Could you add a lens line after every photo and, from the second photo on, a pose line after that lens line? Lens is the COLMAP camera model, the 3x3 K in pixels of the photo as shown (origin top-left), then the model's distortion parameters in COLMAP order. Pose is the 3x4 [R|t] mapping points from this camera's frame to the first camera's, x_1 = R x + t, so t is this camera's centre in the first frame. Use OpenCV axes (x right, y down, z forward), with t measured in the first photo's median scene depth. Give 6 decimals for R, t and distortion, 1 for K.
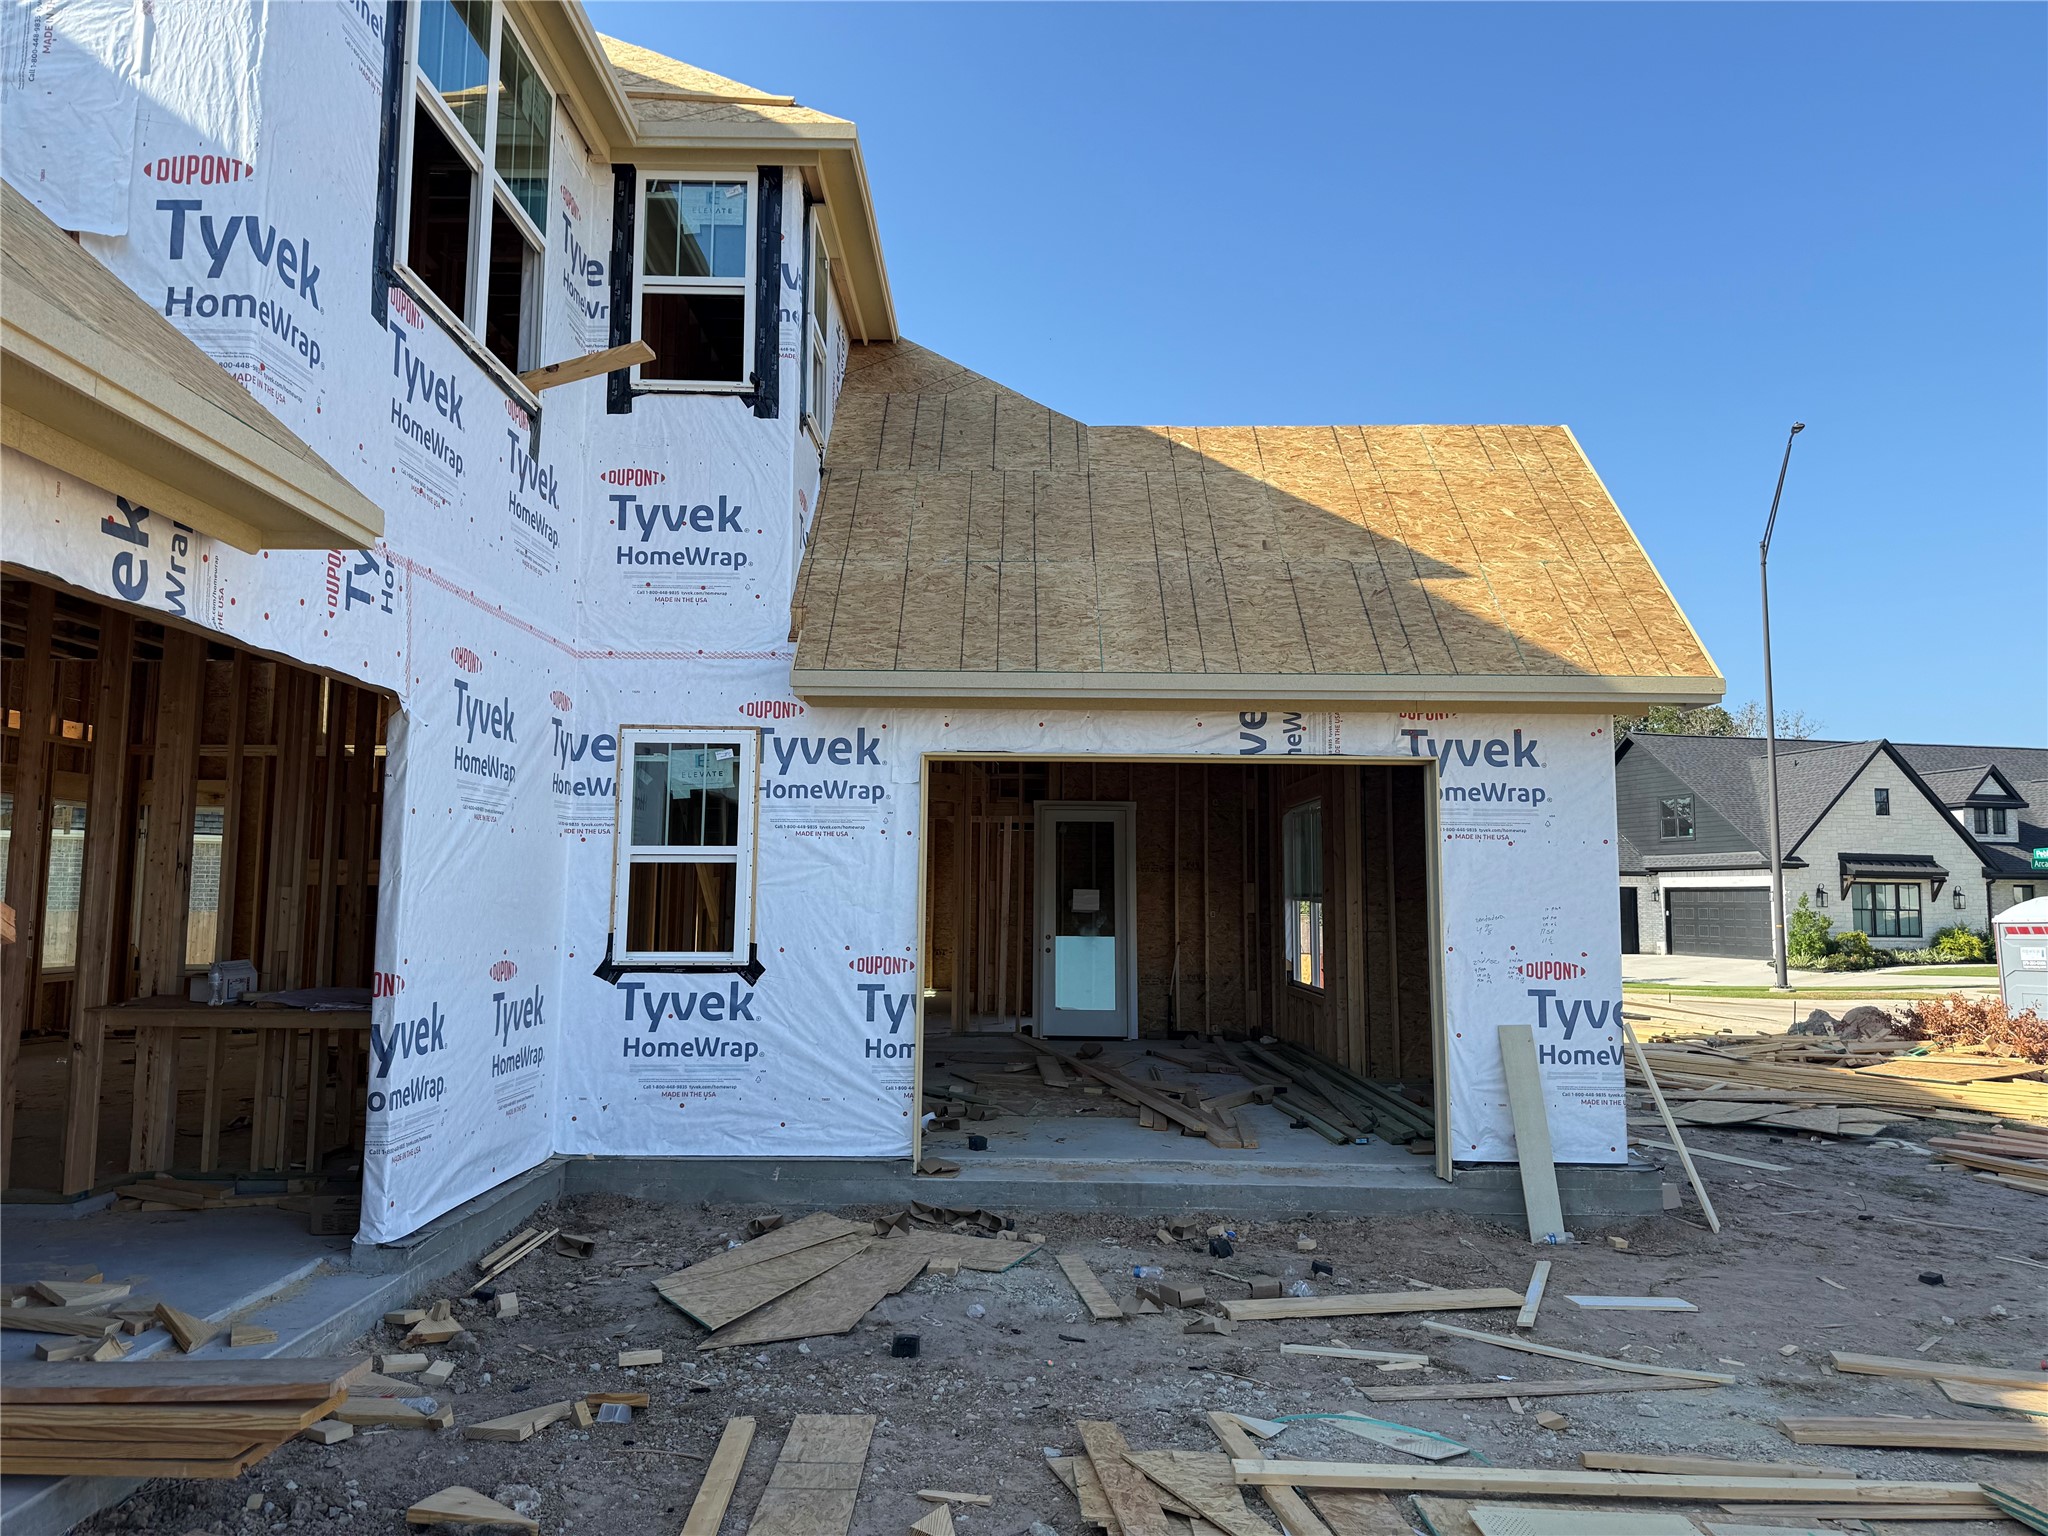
lens RADIAL K [[1473.5, 0, 1024.0], [0, 1473.5, 768.0], [0, 0, 1]] dist [0.152972, -0.273118]
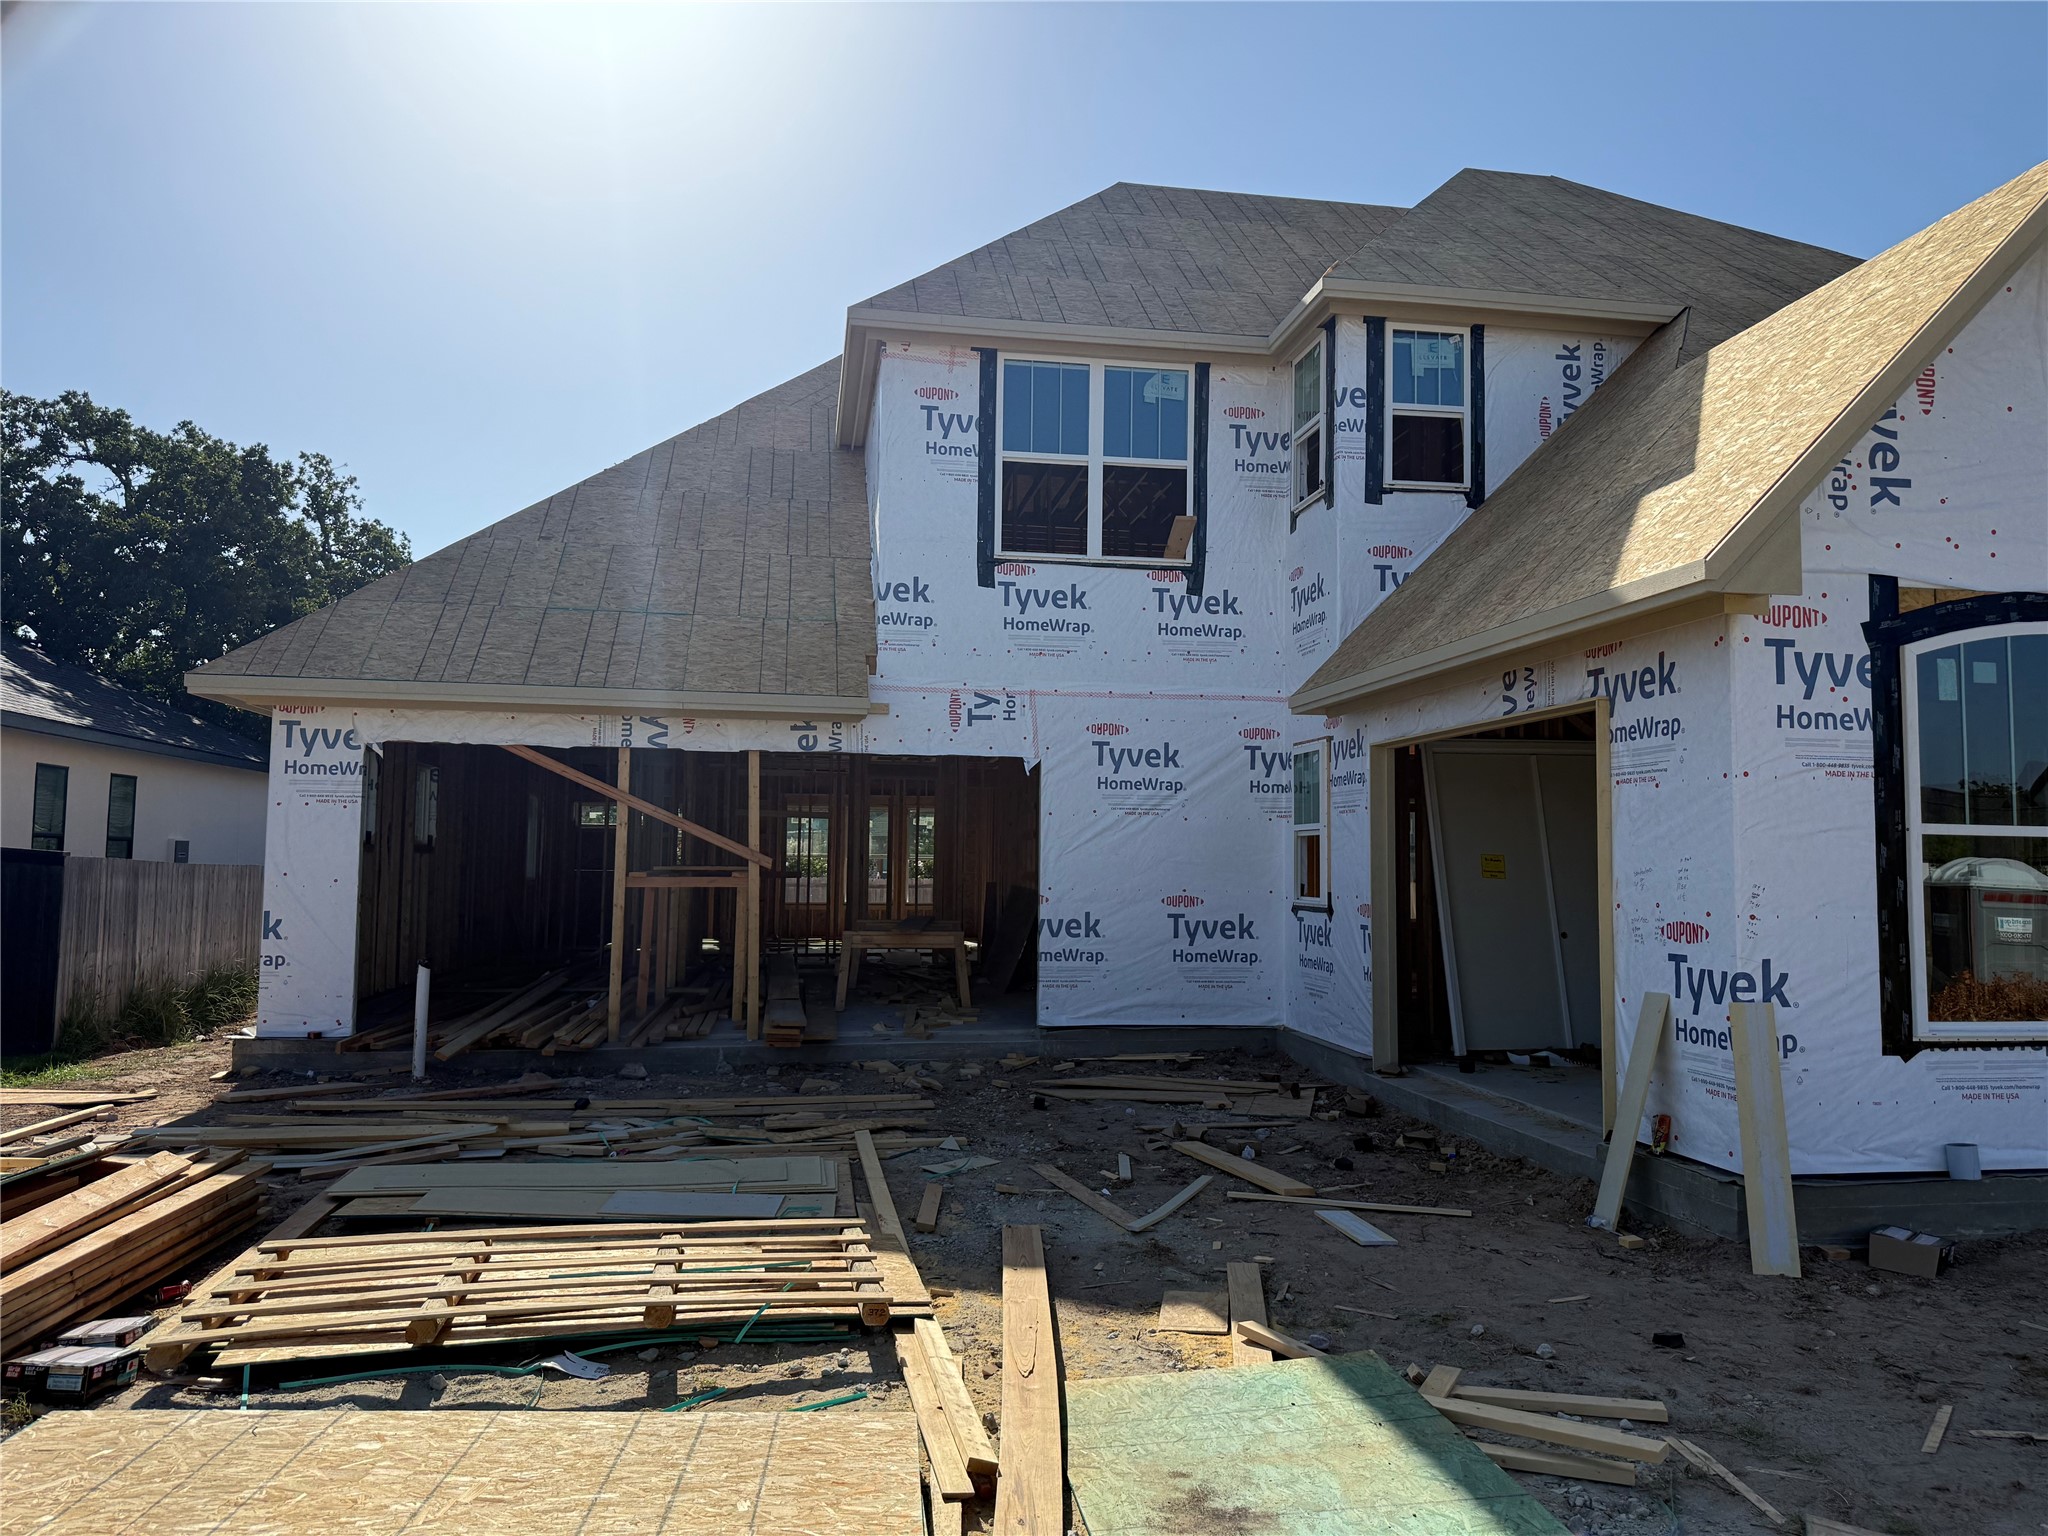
lens RADIAL K [[1473.5, 0, 1024.0], [0, 1473.5, 768.0], [0, 0, 1]] dist [0.152972, -0.273118]
pose [[0.139358, -0.073975, -0.987475, 1.131934], [0.079675, 0.994810, -0.063280, 0.066306], [0.987031, -0.069859, 0.144529, 0.510643]]
